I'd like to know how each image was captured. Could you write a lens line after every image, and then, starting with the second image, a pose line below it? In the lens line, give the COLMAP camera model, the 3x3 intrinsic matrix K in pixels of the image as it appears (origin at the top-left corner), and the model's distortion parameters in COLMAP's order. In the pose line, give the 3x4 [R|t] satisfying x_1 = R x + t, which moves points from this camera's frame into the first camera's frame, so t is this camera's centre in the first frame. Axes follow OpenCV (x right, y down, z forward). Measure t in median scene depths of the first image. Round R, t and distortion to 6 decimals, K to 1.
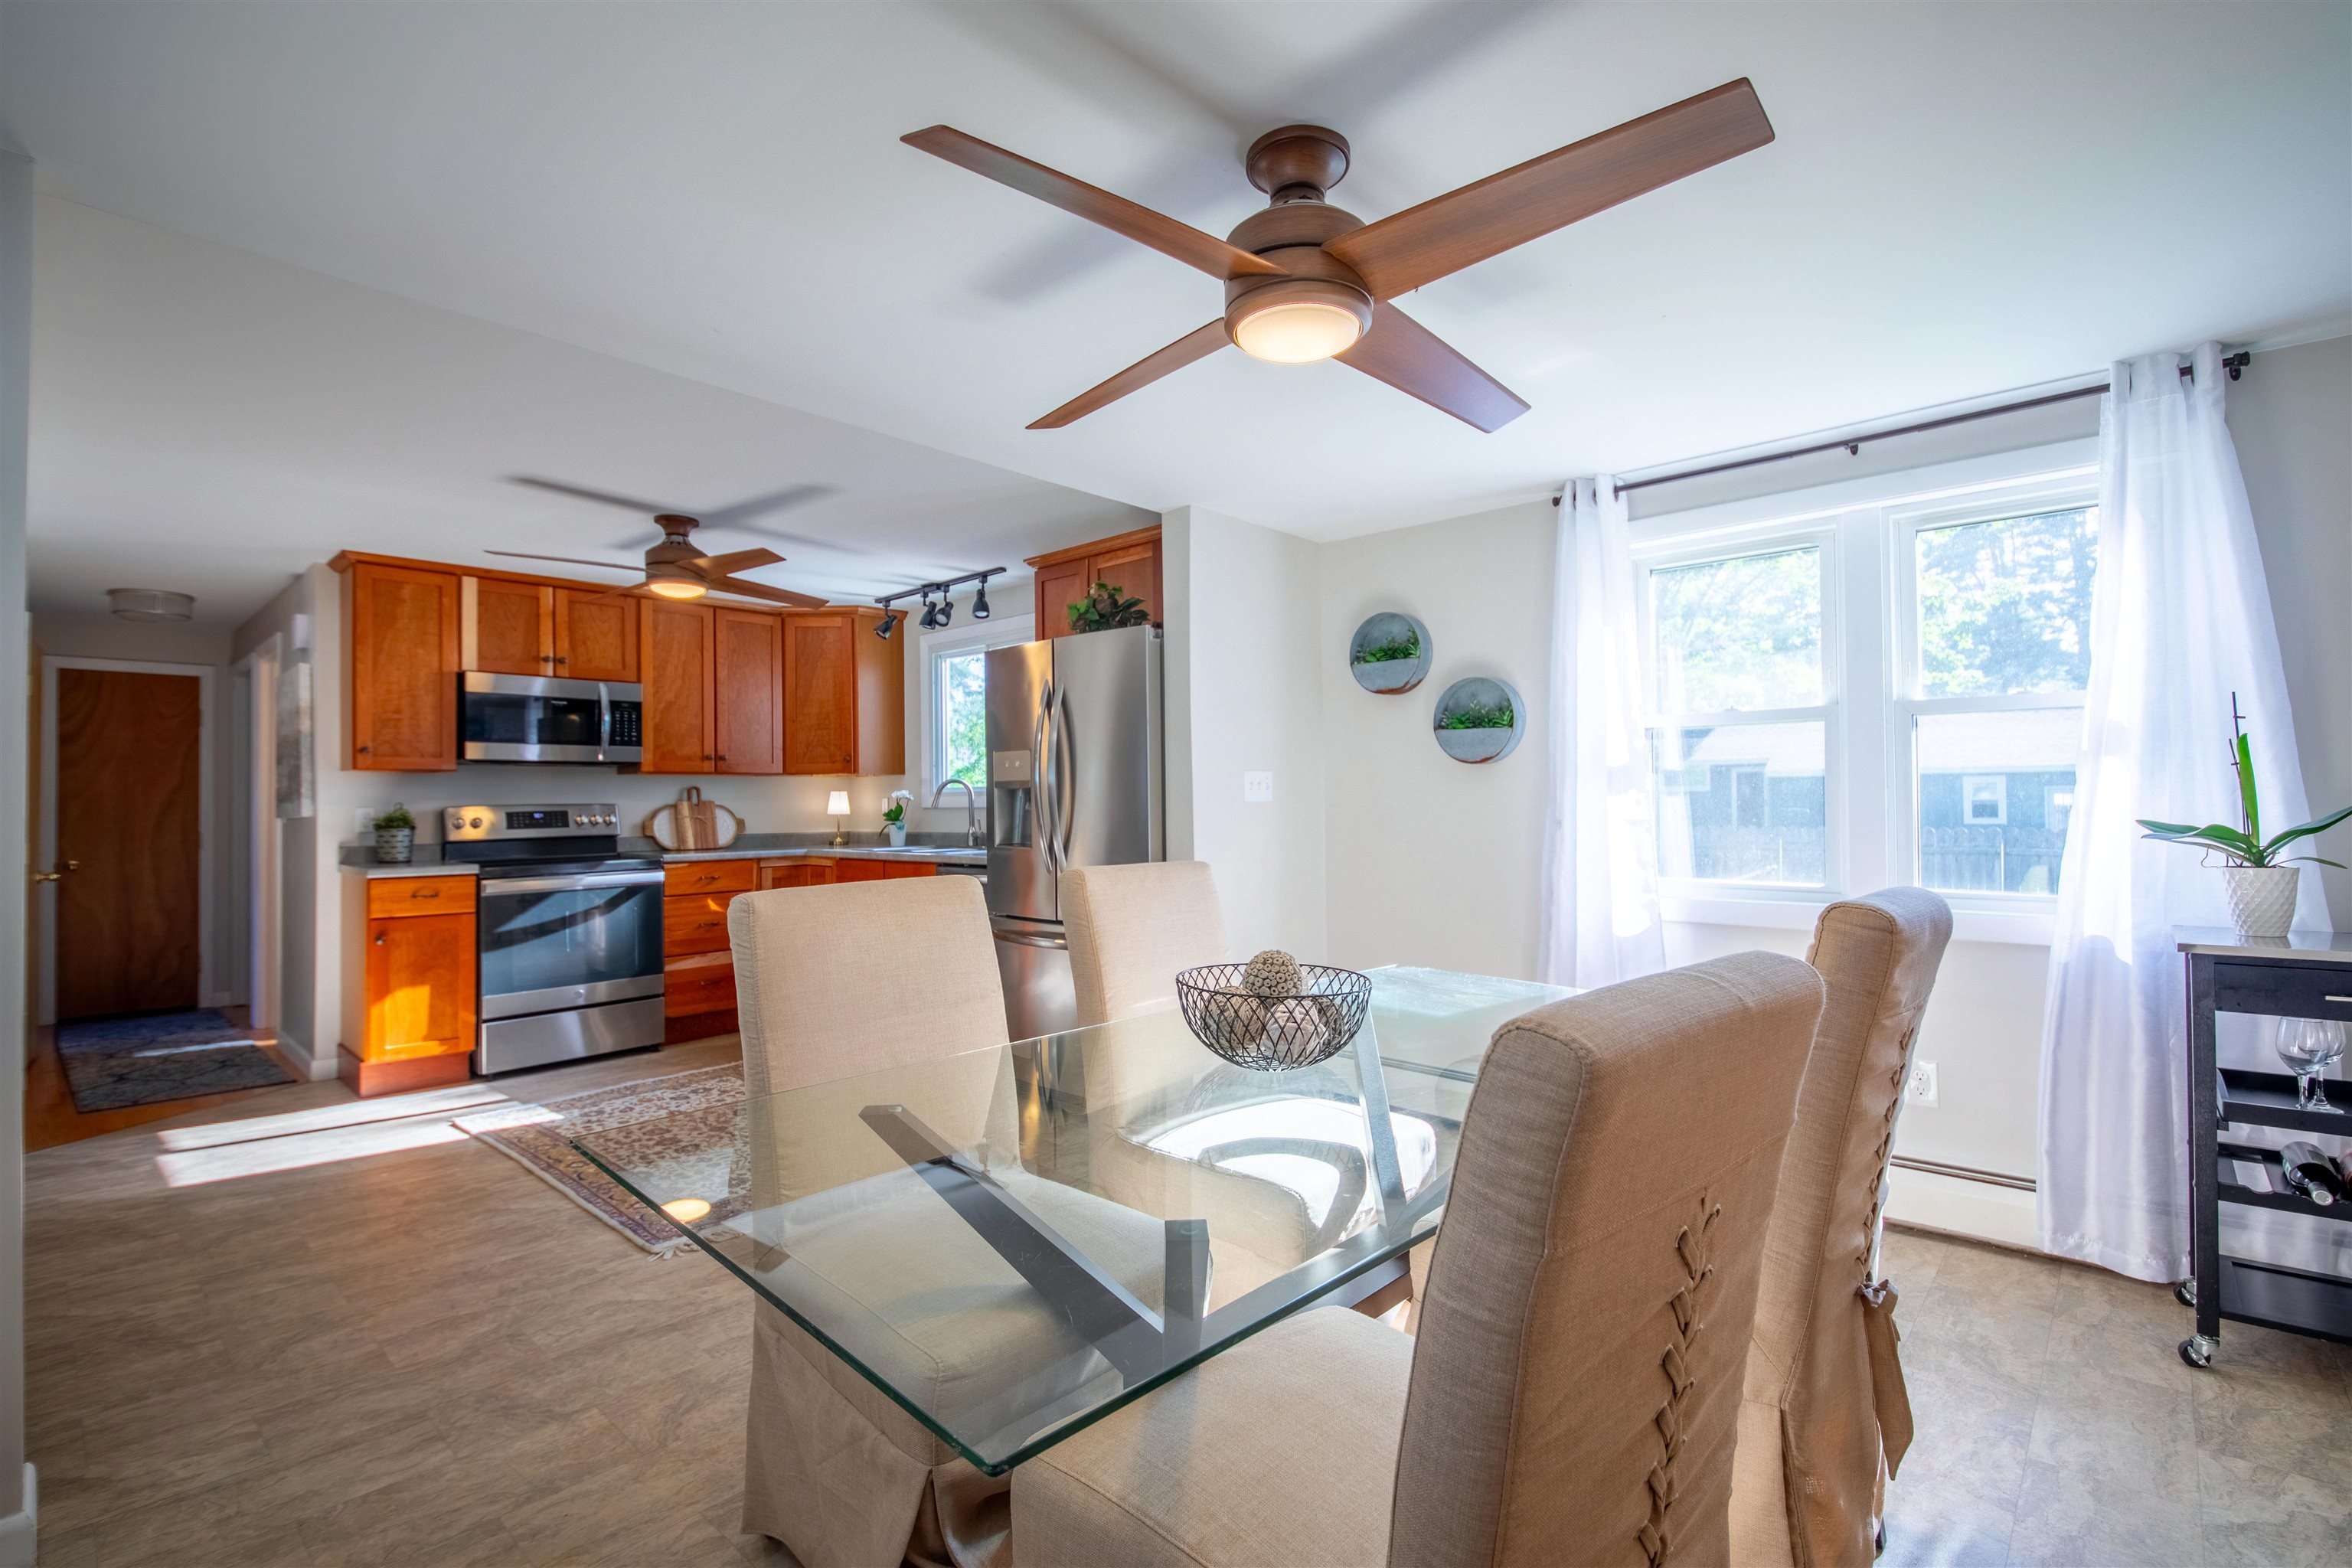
lens RADIAL K [[1048.3, 0, 1176.0], [0, 1048.3, 784.0], [0, 0, 1]] dist [0.001970, -0.011538]
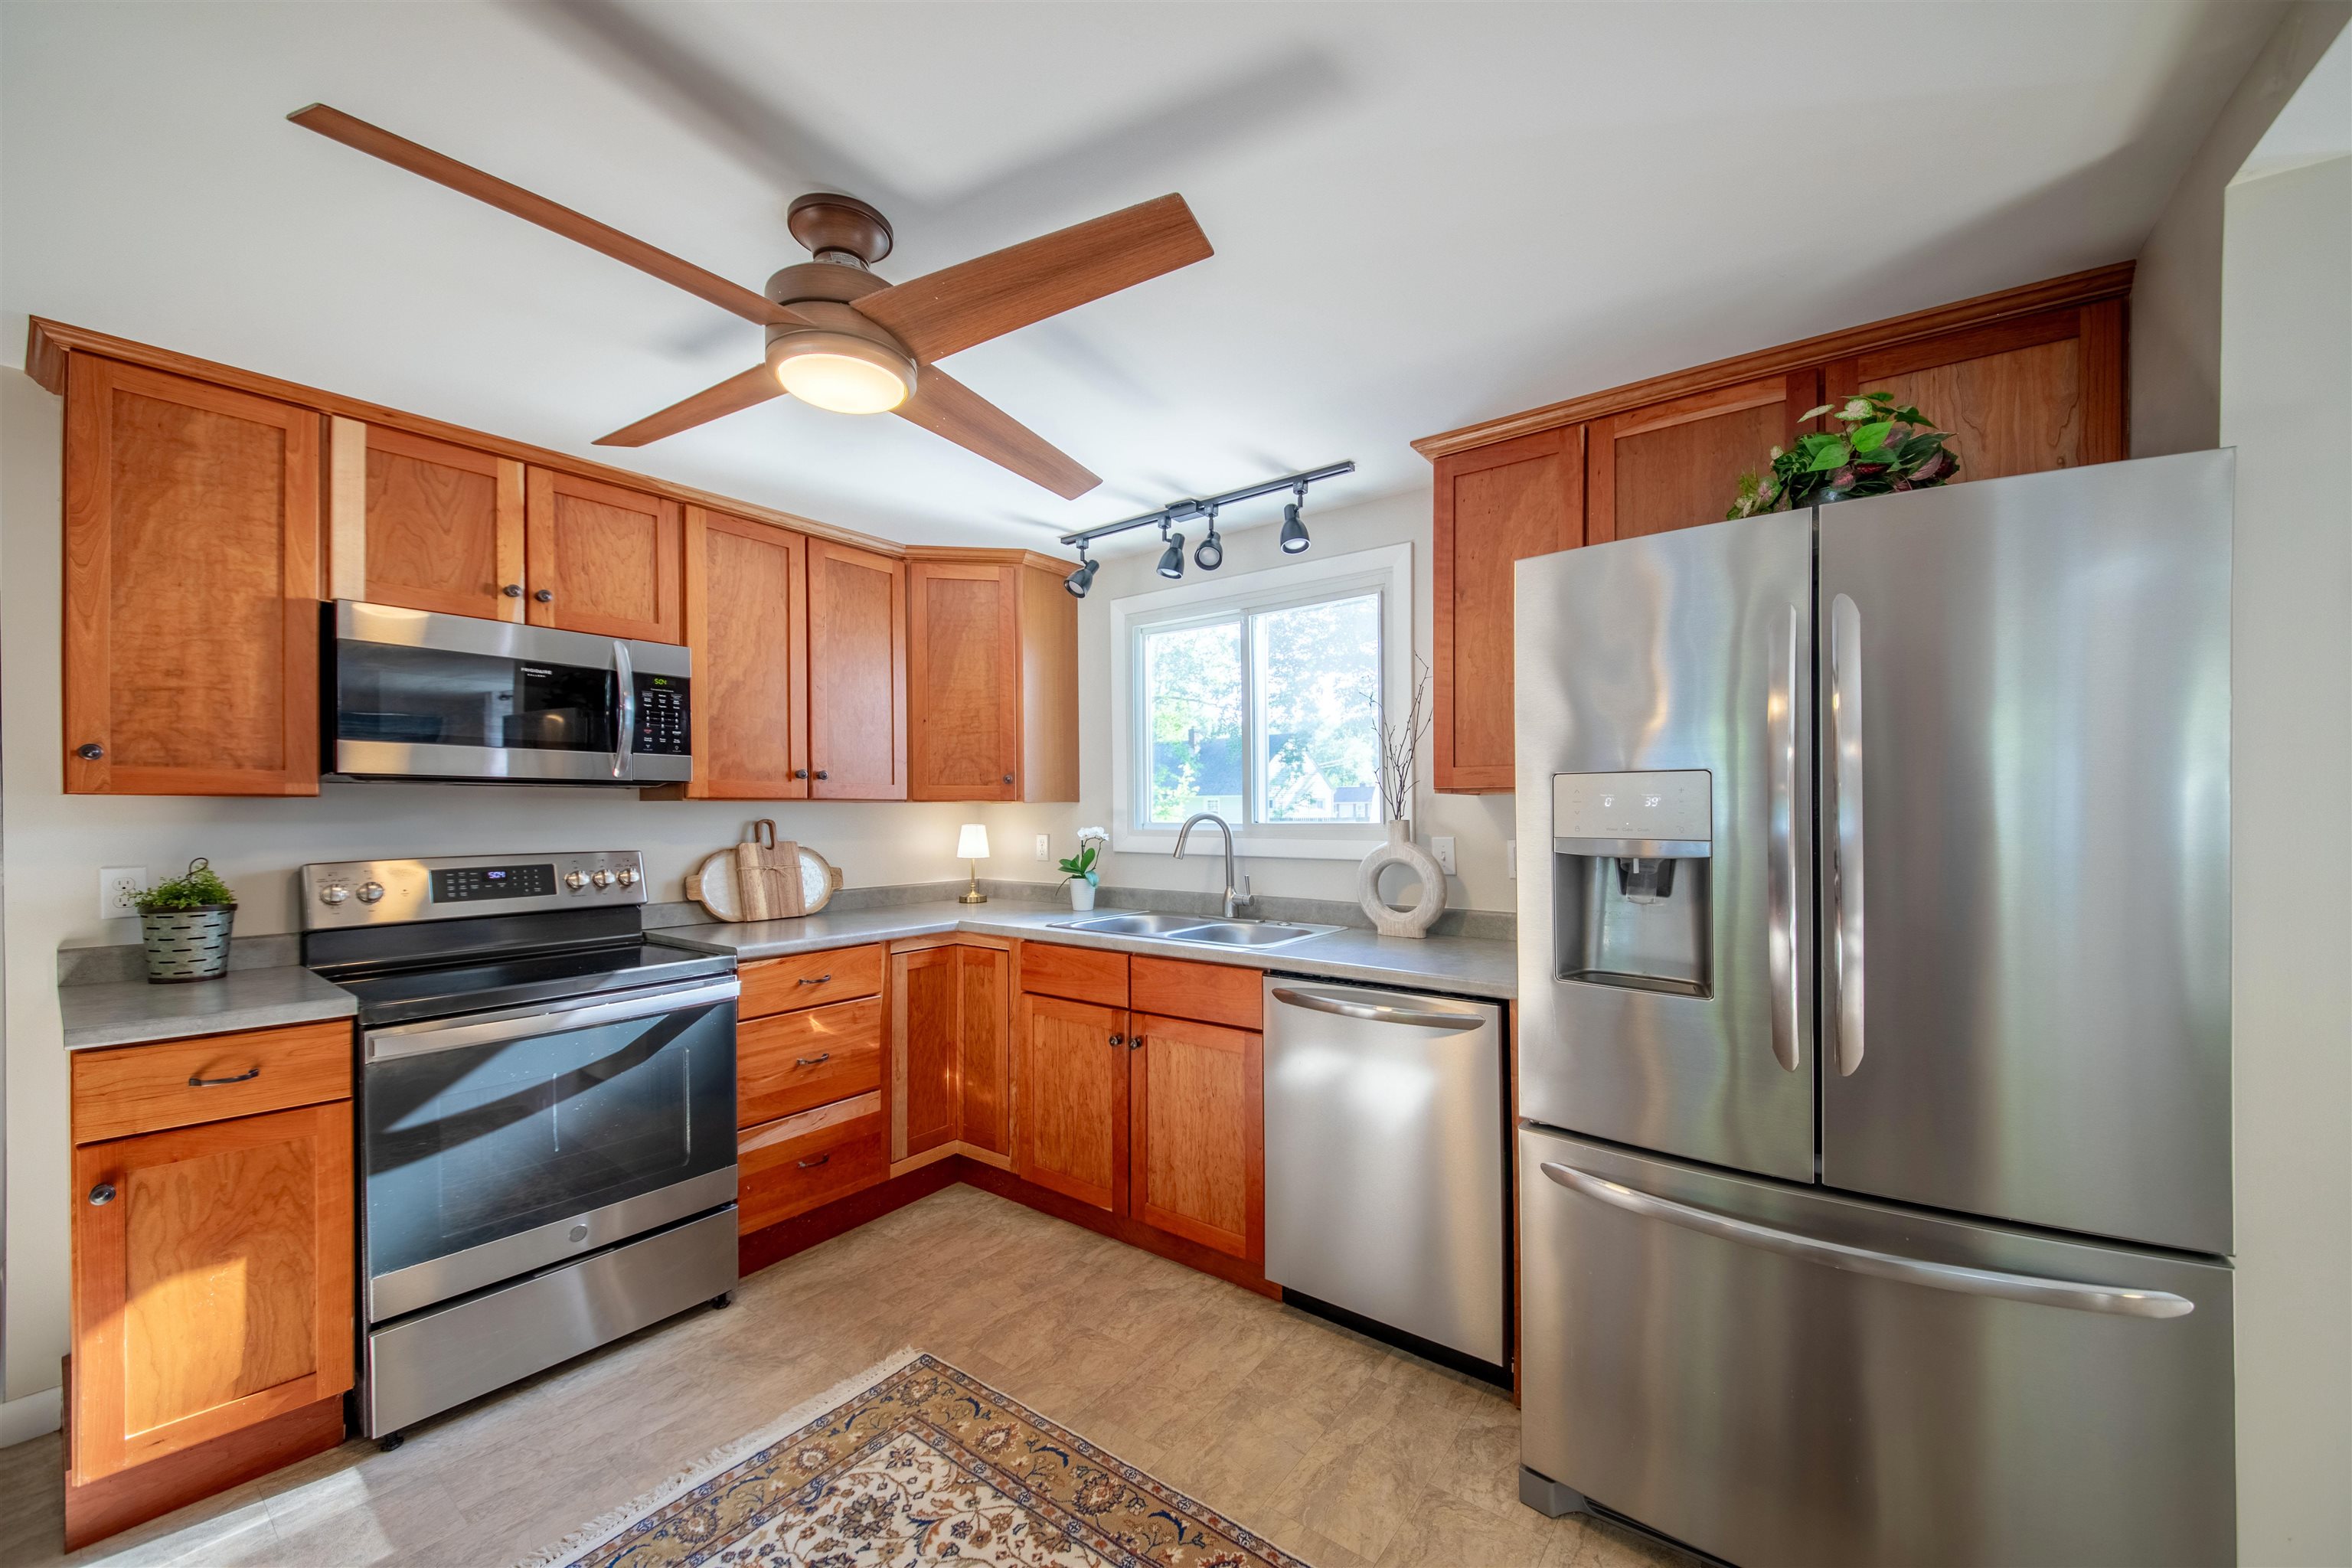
lens RADIAL K [[914.6, 0, 1219.6], [0, 914.6, 811.9], [0, 0, 1]] dist [0.049878, -0.032948]
pose [[0.993738, 0.009742, 0.111311, -0.278275], [-0.011611, 0.999802, 0.016163, -0.016185], [-0.111131, -0.017354, 0.993654, 0.460308]]
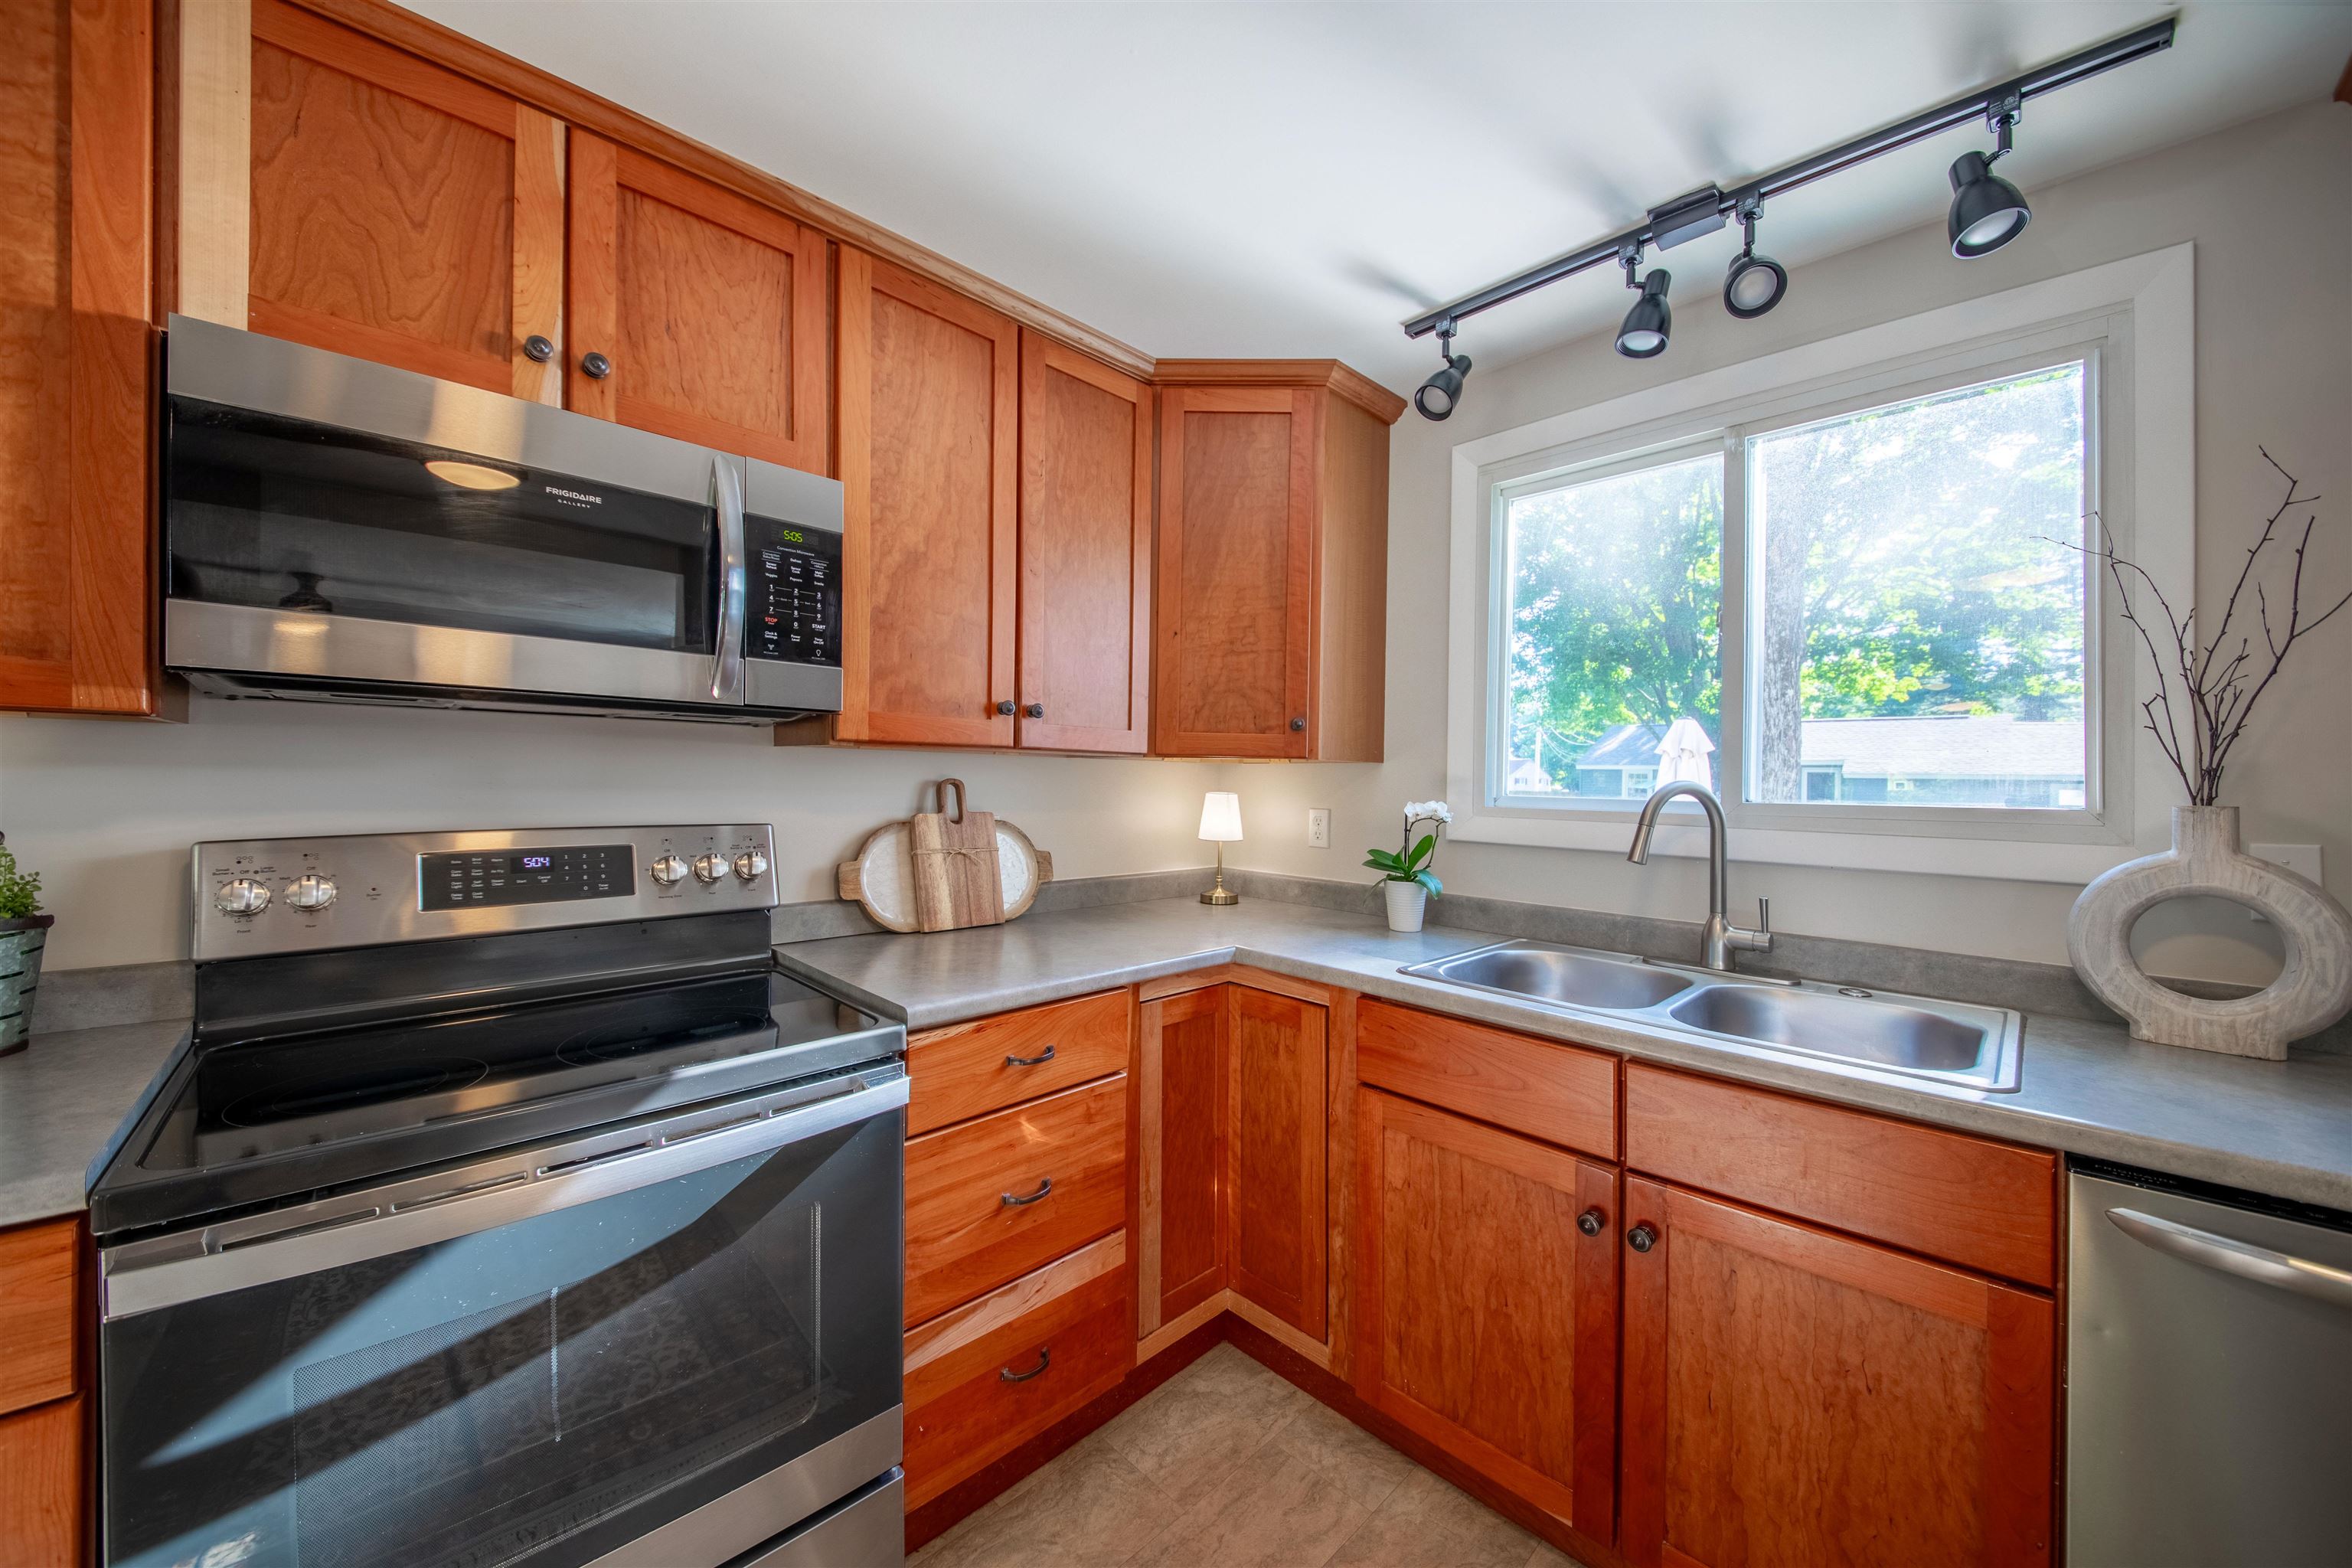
lens RADIAL K [[851.8, 0, 1188.1], [0, 851.8, 798.7], [0, 0, 1]] dist [-0.000393, -0.002954]
pose [[0.997634, 0.030181, -0.061766, -0.383799], [-0.027788, 0.998843, 0.039237, -0.006426], [0.062878, -0.037428, 0.997319, 0.739772]]
